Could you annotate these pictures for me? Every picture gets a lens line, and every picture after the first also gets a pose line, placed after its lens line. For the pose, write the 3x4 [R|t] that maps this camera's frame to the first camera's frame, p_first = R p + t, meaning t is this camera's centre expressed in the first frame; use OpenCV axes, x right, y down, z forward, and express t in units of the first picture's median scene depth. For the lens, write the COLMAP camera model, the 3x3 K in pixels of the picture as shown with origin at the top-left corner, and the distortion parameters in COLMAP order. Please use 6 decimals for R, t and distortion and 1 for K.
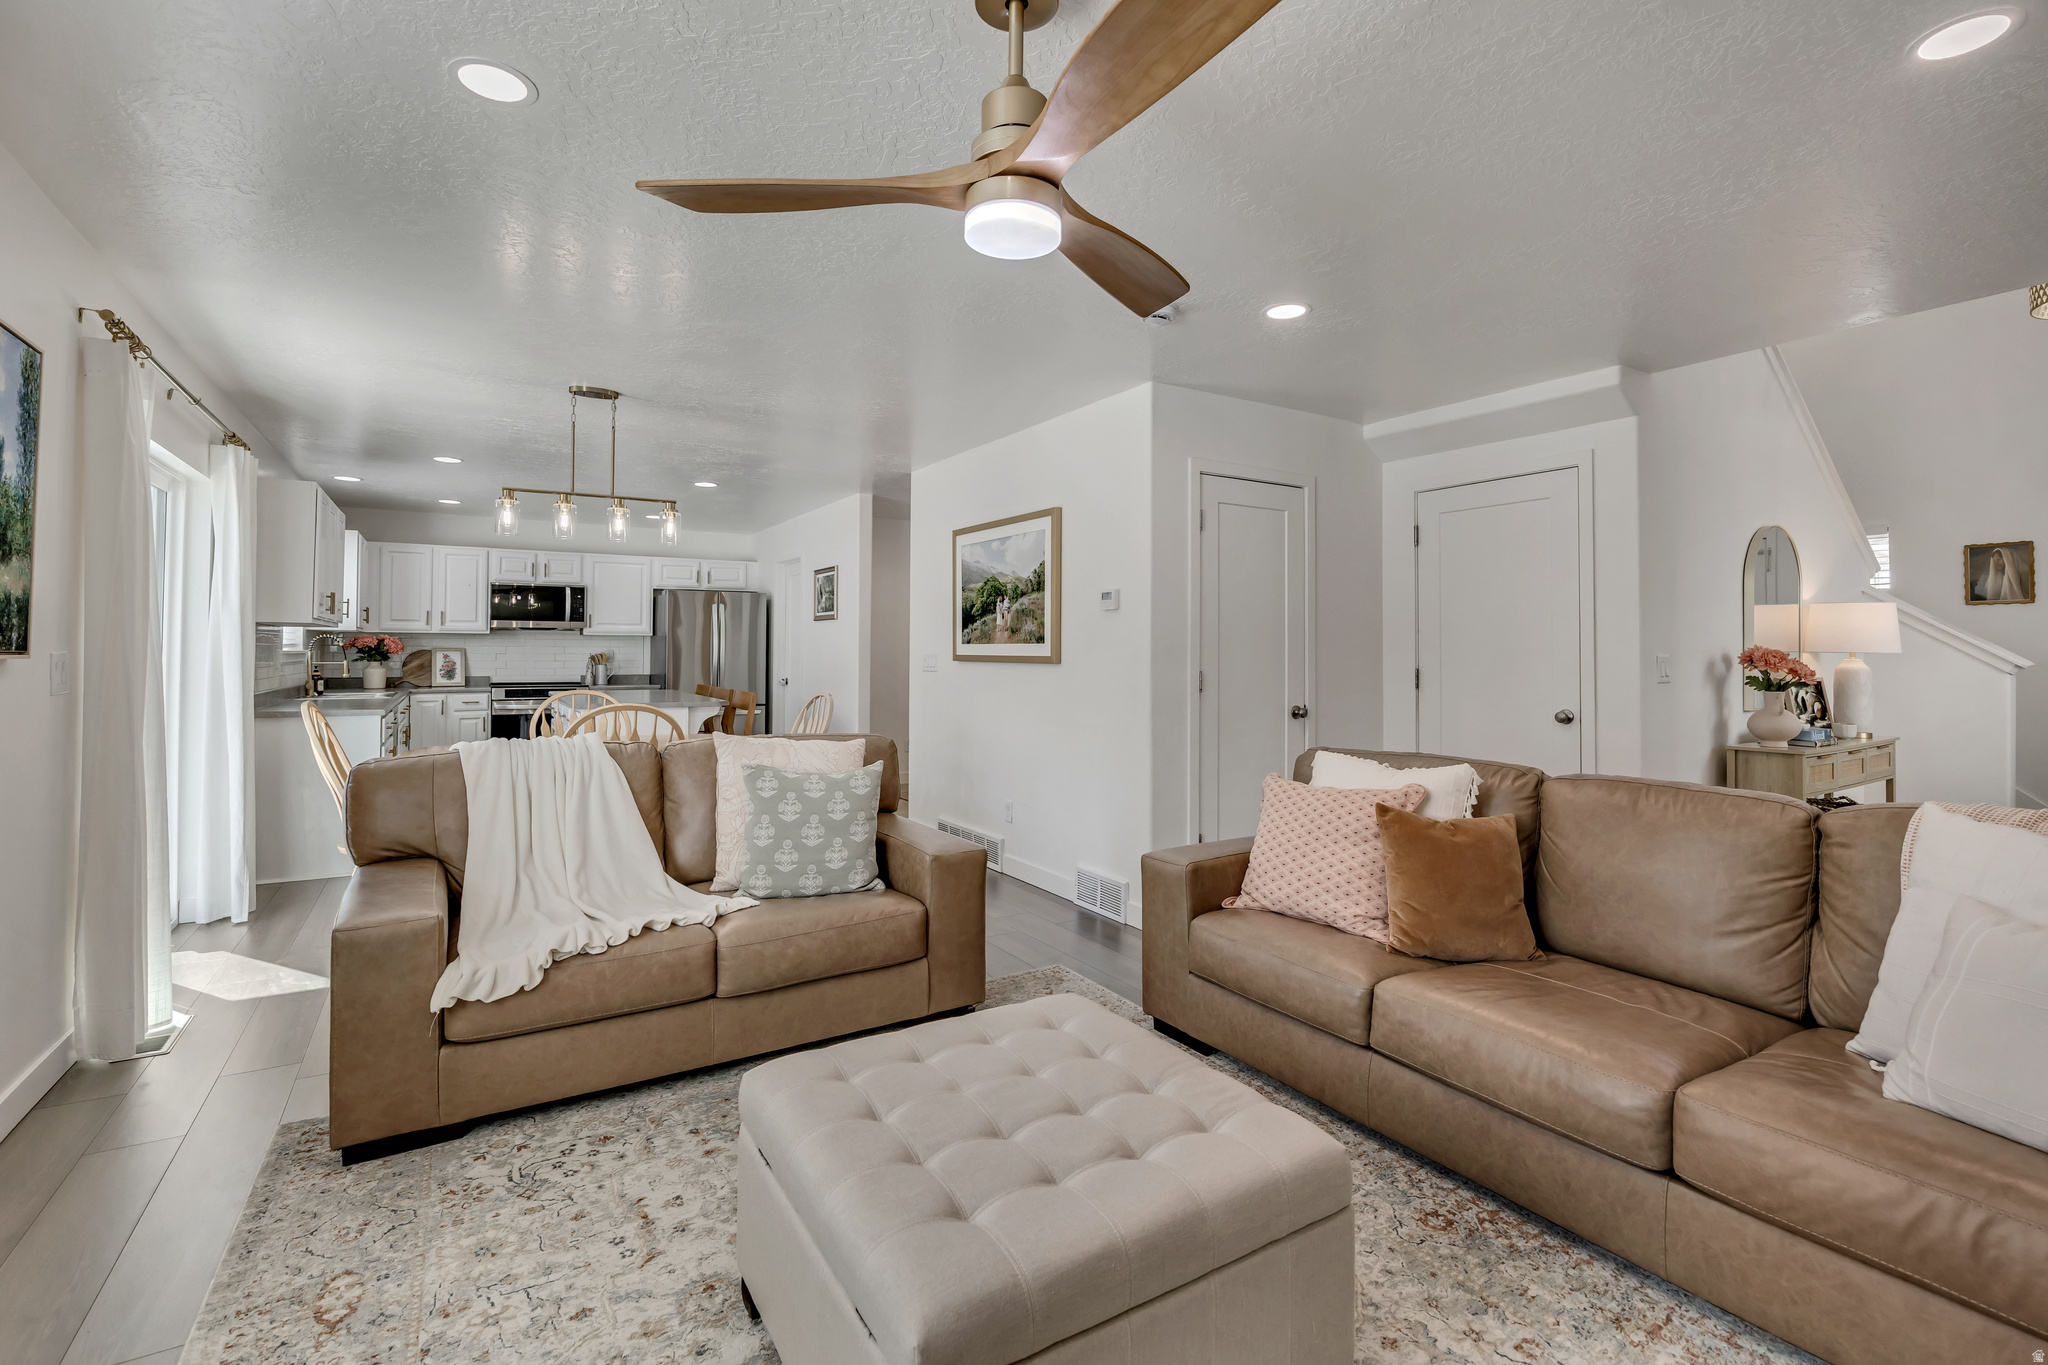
lens RADIAL K [[910.8, 0, 1022.4], [0, 910.8, 629.8], [0, 0, 1]] dist [-0.014809, -0.000613]
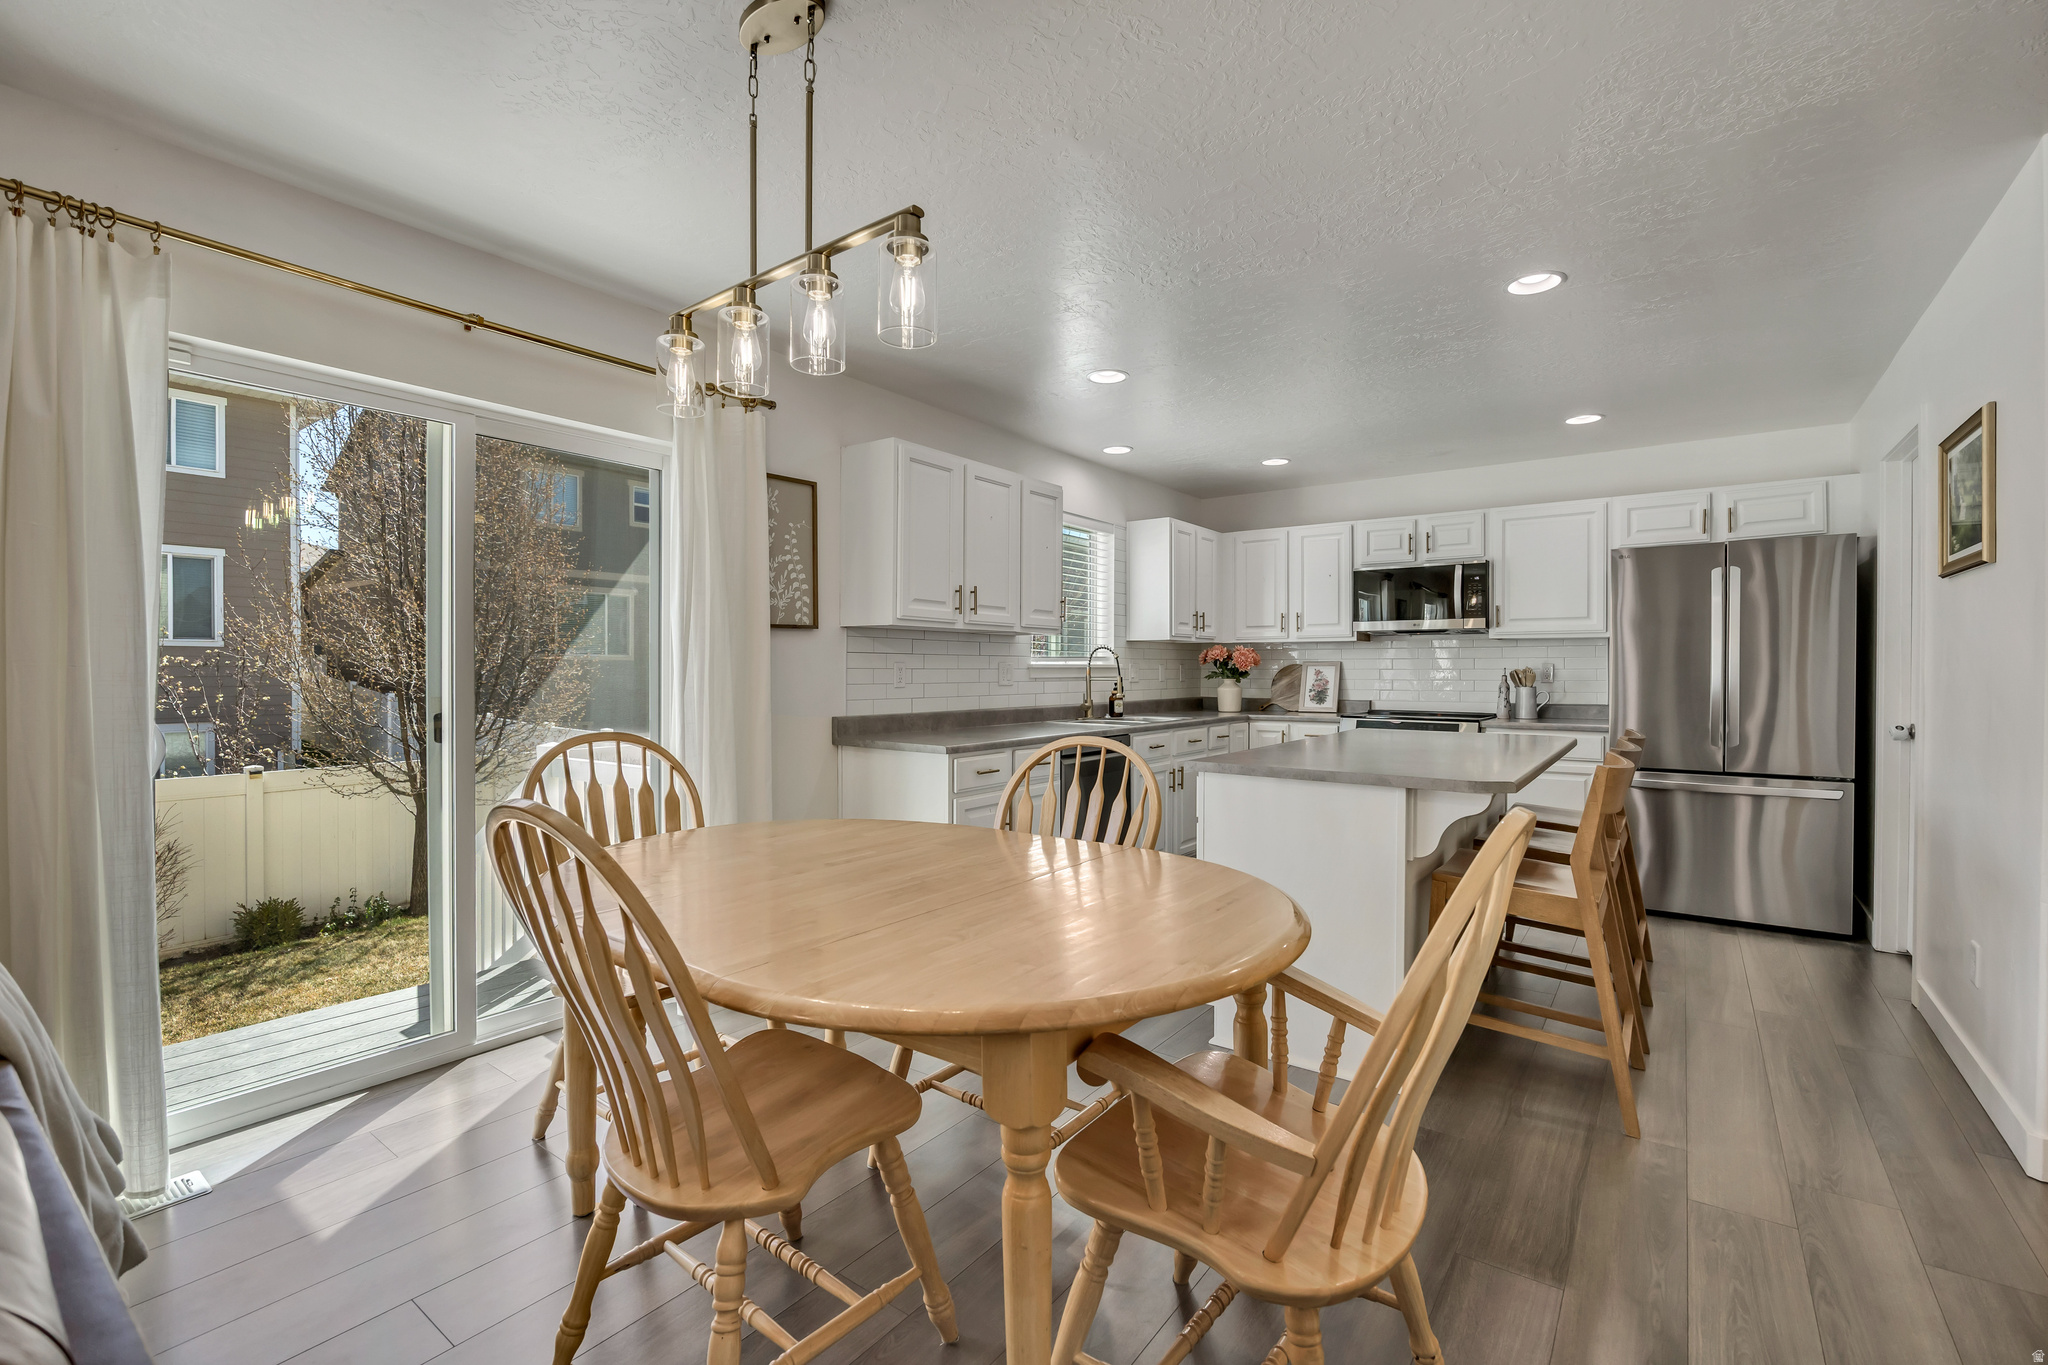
lens RADIAL K [[904.7, 0, 1026.0], [0, 904.7, 673.7], [0, 0, 1]] dist [-0.012302, 0.000139]
pose [[0.371042, 0.002028, -0.928614, -0.024505], [0.021497, 0.999711, 0.010773, 0.016511], [0.928367, -0.023960, 0.370891, 0.489769]]
